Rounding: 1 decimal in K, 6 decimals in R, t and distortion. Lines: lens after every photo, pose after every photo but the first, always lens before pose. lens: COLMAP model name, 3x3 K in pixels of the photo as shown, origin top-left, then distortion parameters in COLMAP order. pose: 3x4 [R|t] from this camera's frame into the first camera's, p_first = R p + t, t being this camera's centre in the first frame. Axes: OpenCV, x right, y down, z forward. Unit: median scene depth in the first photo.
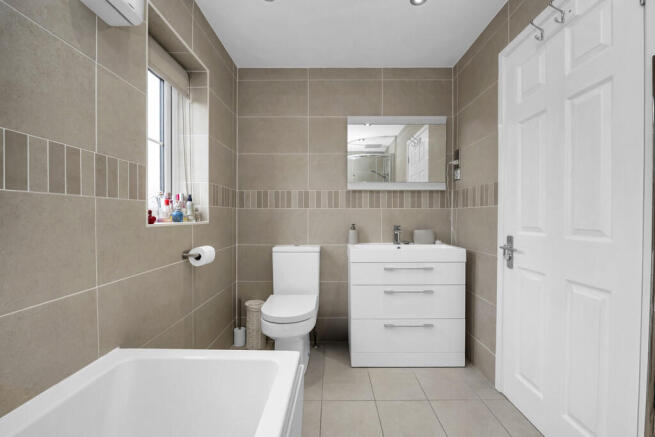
lens RADIAL K [[265.1, 0, 323.5], [0, 265.1, 218.0], [0, 0, 1]] dist [-0.010818, -0.001039]
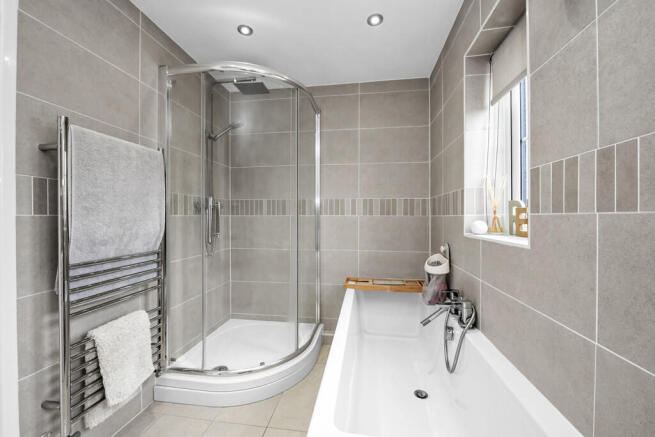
lens RADIAL K [[265.1, 0, 327.0], [0, 265.1, 217.2], [0, 0, 1]] dist [-0.010818, -0.001039]
pose [[-0.991082, 0.000448, 0.133249, -0.272923], [0.002330, 0.999900, 0.013965, -0.087260], [-0.133229, 0.014151, -0.990984, 1.903495]]
